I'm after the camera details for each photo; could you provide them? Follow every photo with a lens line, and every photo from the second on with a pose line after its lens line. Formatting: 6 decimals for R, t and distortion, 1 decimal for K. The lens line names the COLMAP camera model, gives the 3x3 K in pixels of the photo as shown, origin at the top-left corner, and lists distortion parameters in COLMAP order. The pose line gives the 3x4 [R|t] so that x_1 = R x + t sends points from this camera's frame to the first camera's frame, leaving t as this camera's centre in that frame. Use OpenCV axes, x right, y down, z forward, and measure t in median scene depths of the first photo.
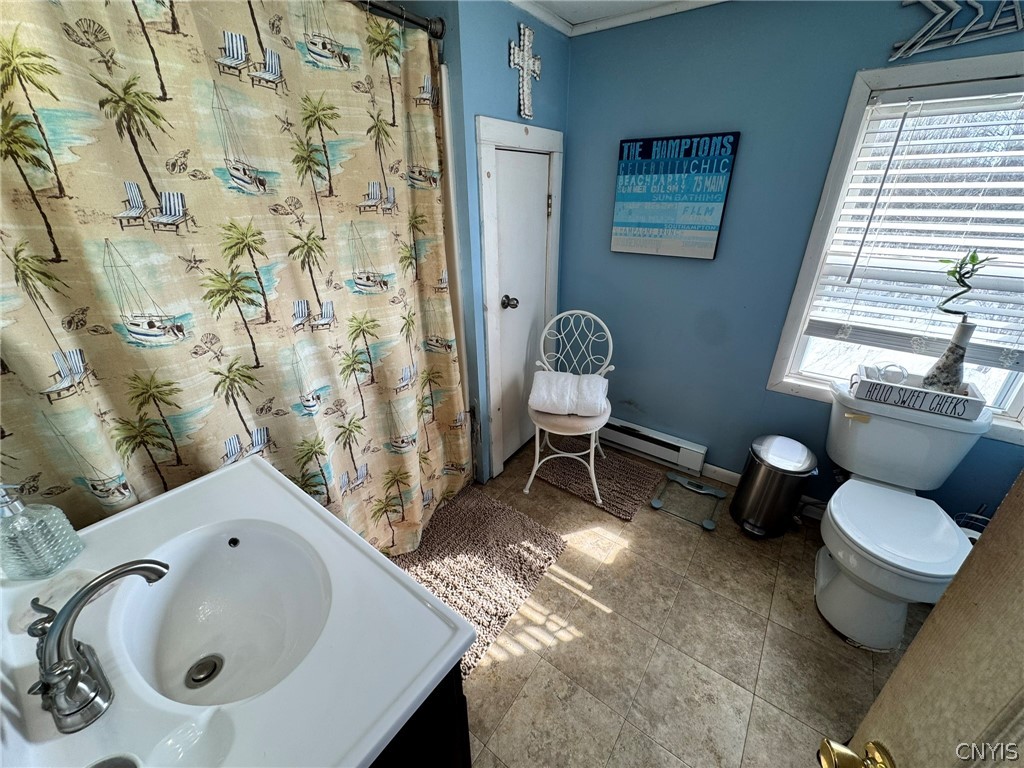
lens RADIAL K [[404.8, 0, 514.8], [0, 404.8, 384.2], [0, 0, 1]] dist [-0.006102, 0.000621]
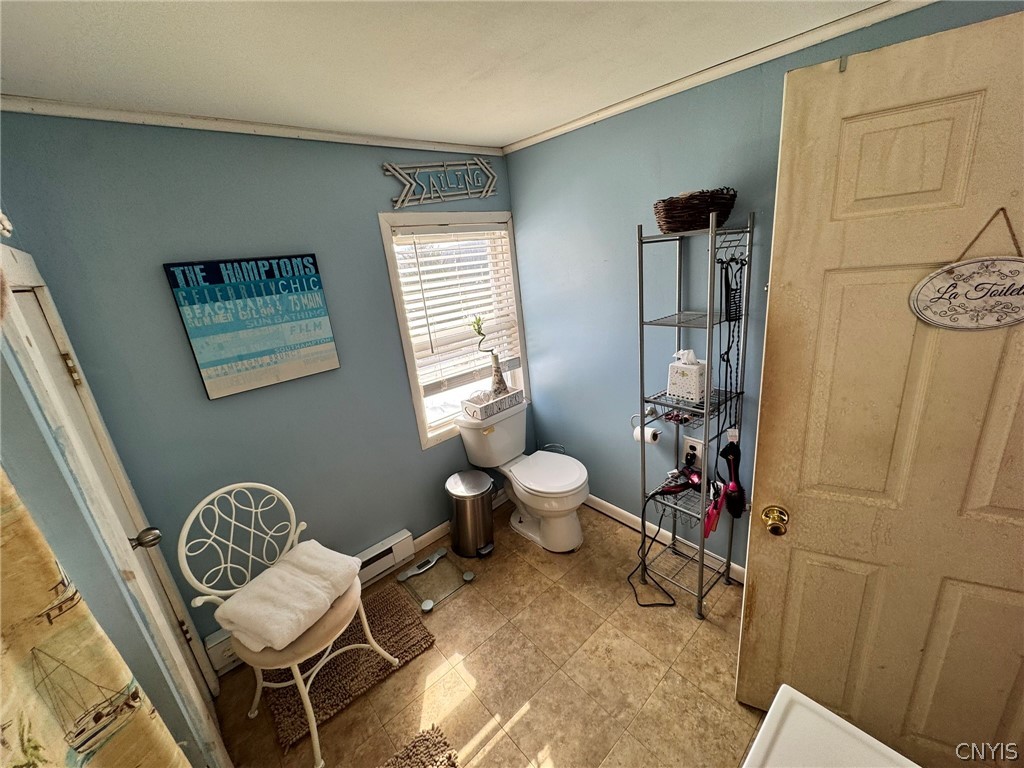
lens RADIAL K [[404.8, 0, 514.1], [0, 404.8, 382.3], [0, 0, 1]] dist [-0.006102, 0.000621]
pose [[0.195110, -0.309781, 0.930574, -0.381925], [0.503601, 0.845823, 0.175980, -0.245161], [-0.841616, 0.434303, 0.321034, 0.342651]]
